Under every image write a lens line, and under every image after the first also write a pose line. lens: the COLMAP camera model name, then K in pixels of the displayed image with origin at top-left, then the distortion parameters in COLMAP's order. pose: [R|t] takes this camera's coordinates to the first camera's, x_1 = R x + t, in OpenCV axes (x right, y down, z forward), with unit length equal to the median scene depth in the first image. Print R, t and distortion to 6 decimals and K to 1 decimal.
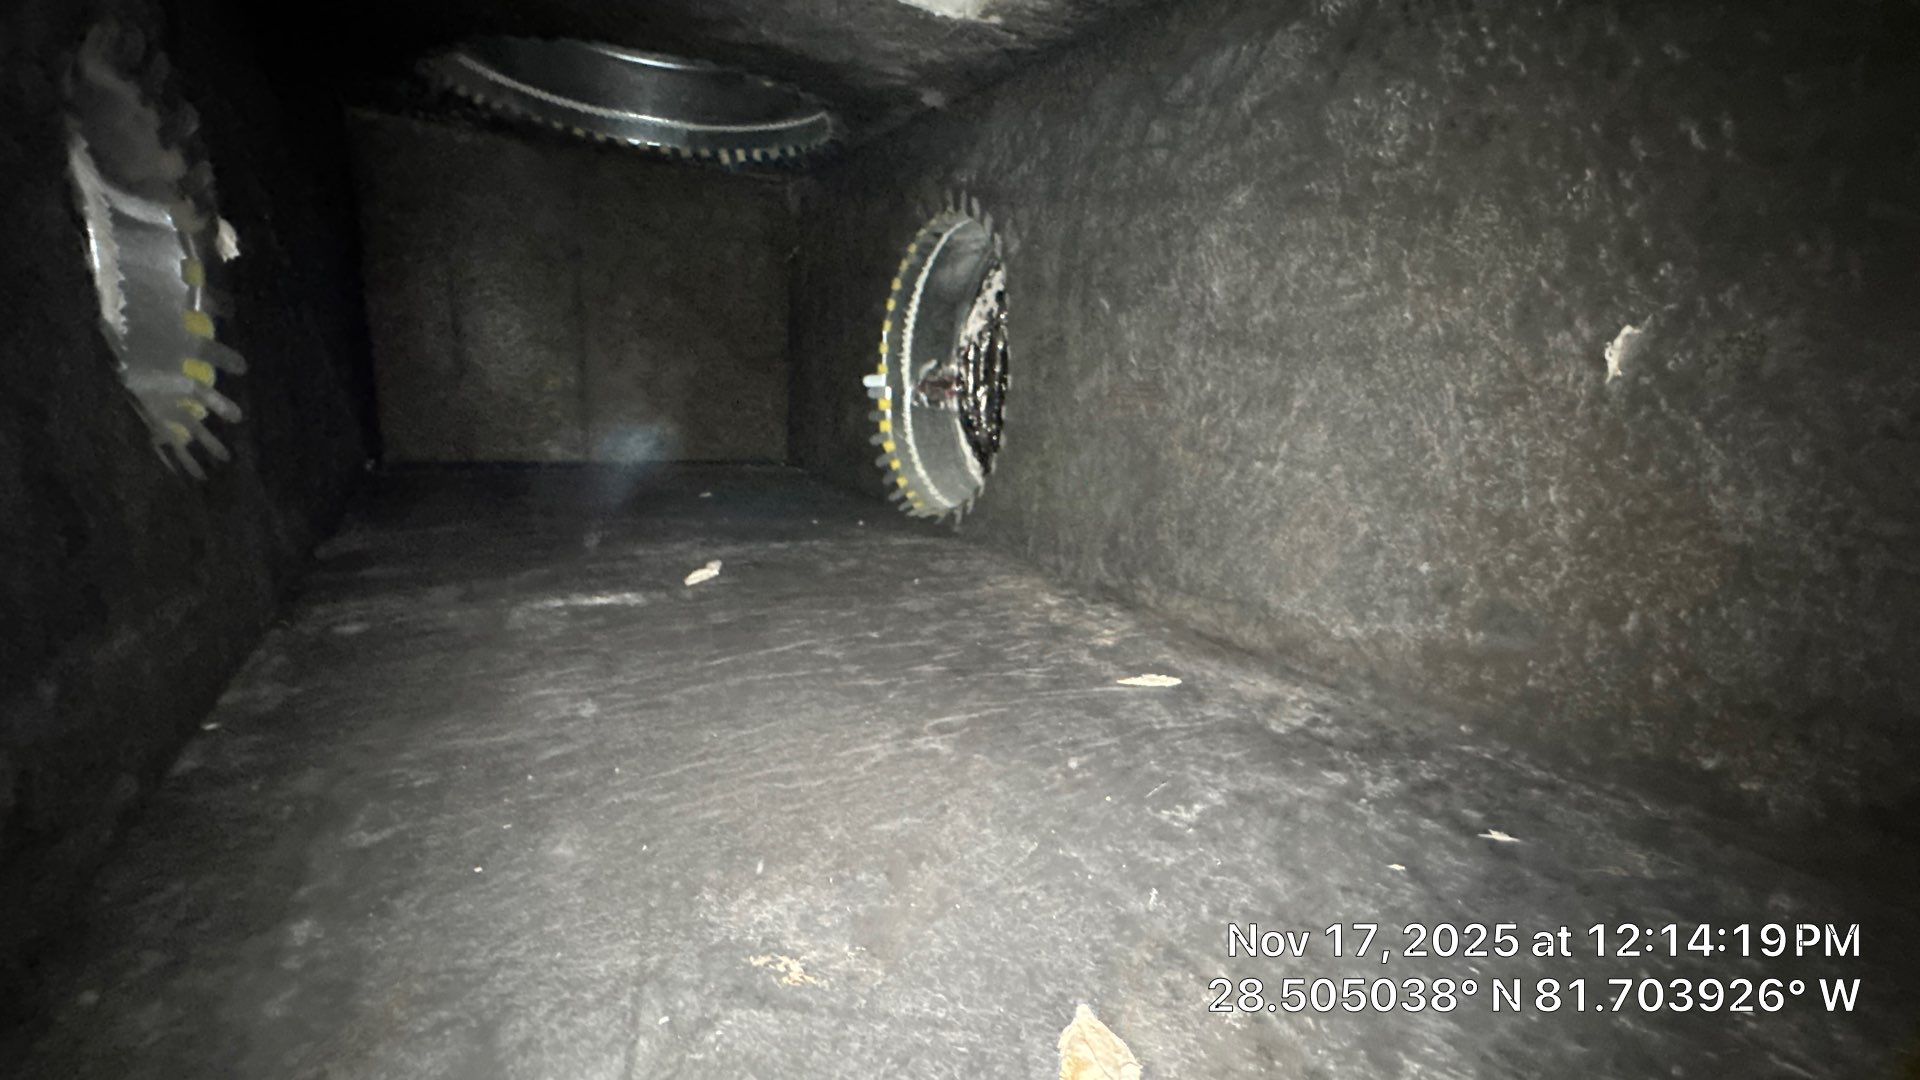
lens RADIAL K [[768.7, 0, 960.0], [0, 768.7, 540.0], [0, 0, 1]] dist [-0.010428, 0.001870]
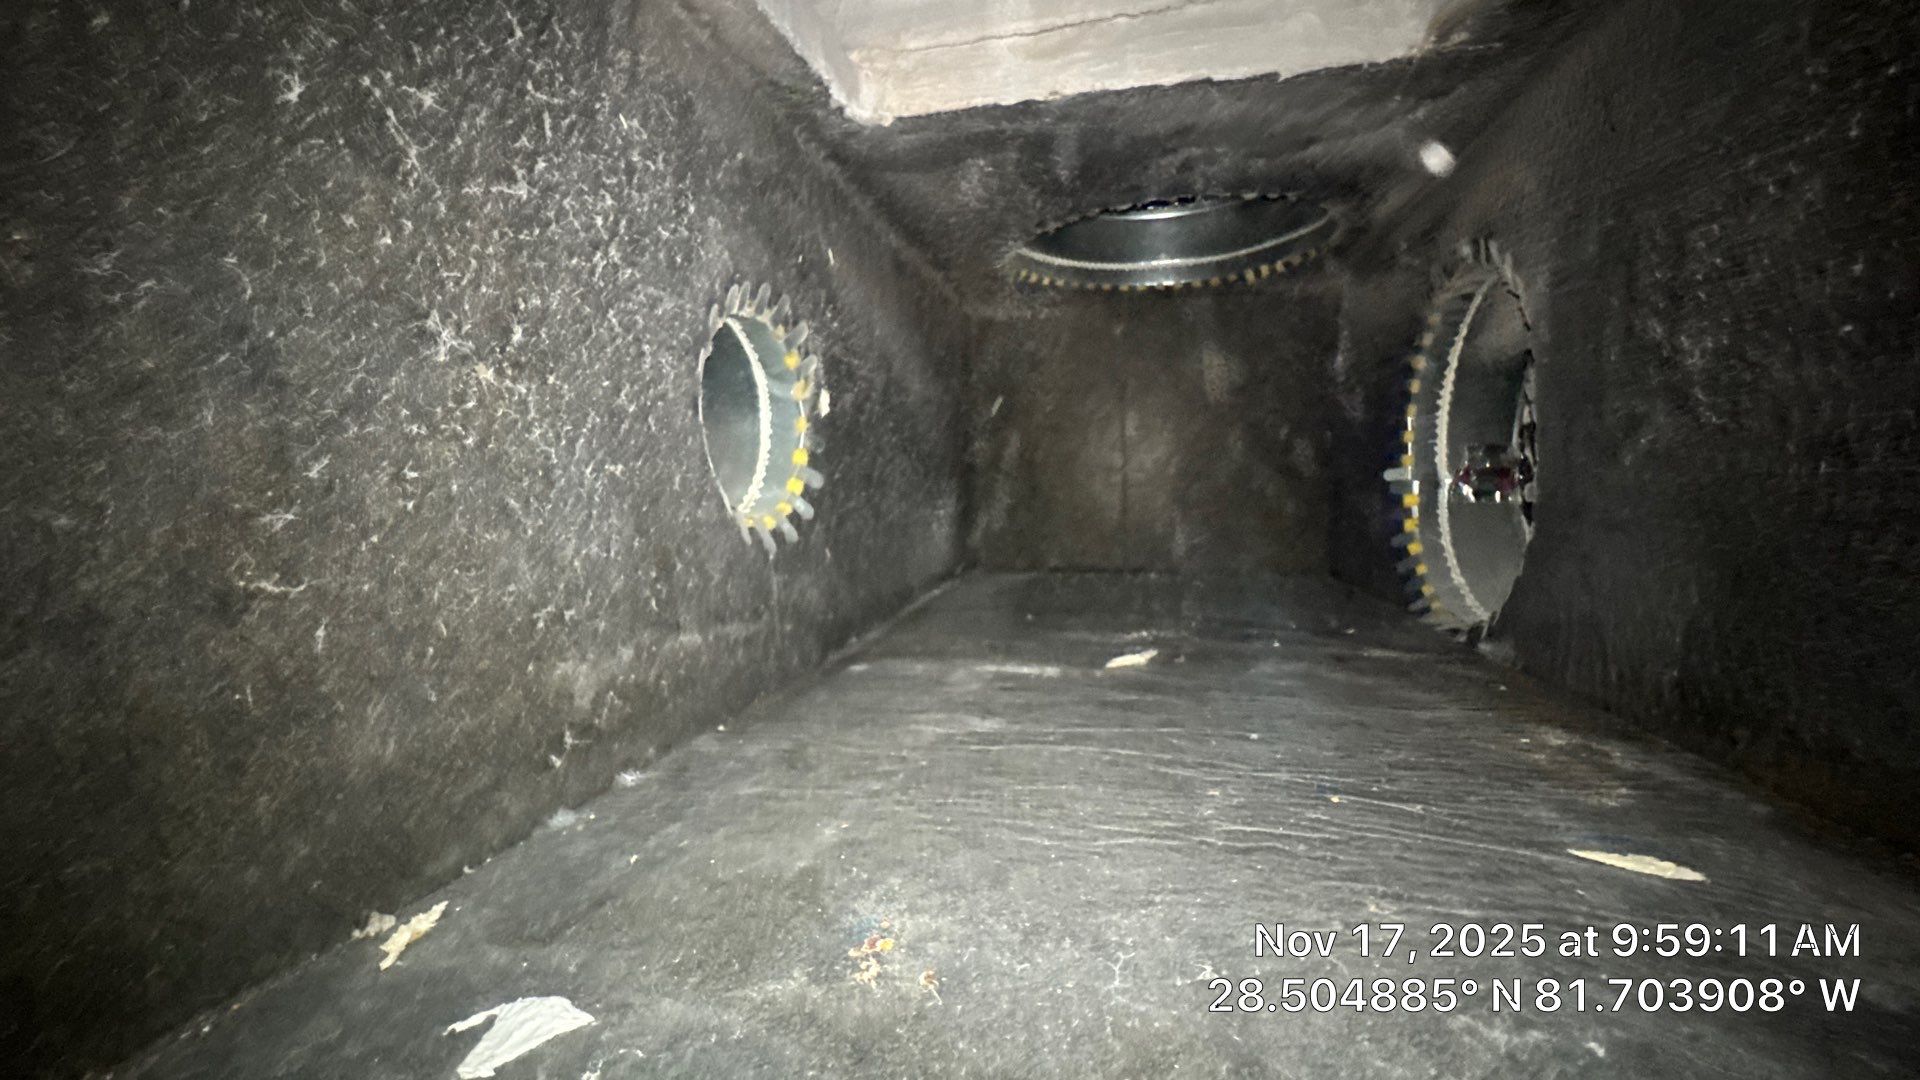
lens RADIAL K [[768.7, 0, 960.0], [0, 768.7, 540.0], [0, 0, 1]] dist [-0.010428, 0.001870]
pose [[0.716732, -0.023307, -0.696959, 0.138099], [-0.092840, 0.987355, -0.128493, 0.024033], [0.691141, 0.156801, 0.705506, 0.057894]]
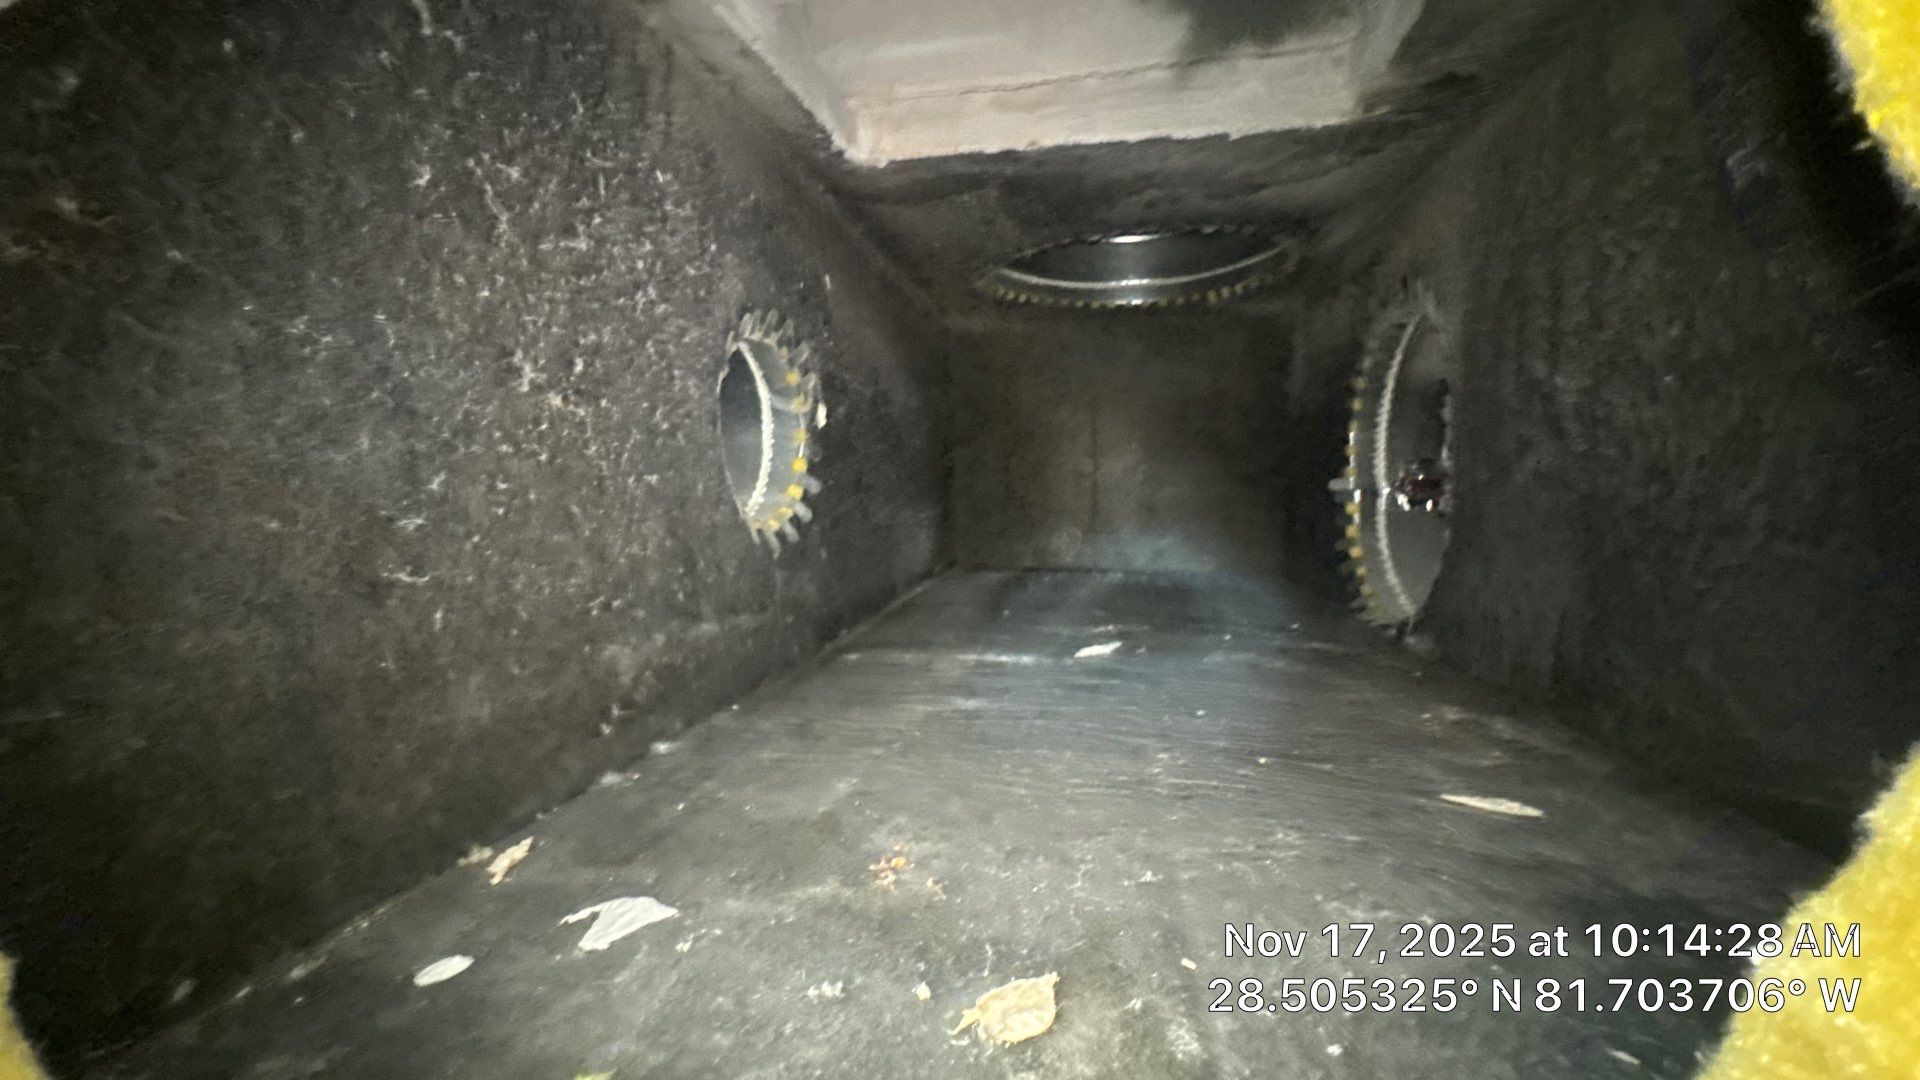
lens RADIAL K [[768.7, 0, 960.0], [0, 768.7, 540.0], [0, 0, 1]] dist [-0.010428, 0.001870]
pose [[0.740791, -0.018389, -0.671484, 0.178553], [-0.095302, 0.986637, -0.132158, 0.032551], [0.664941, 0.161895, 0.729139, 0.001536]]
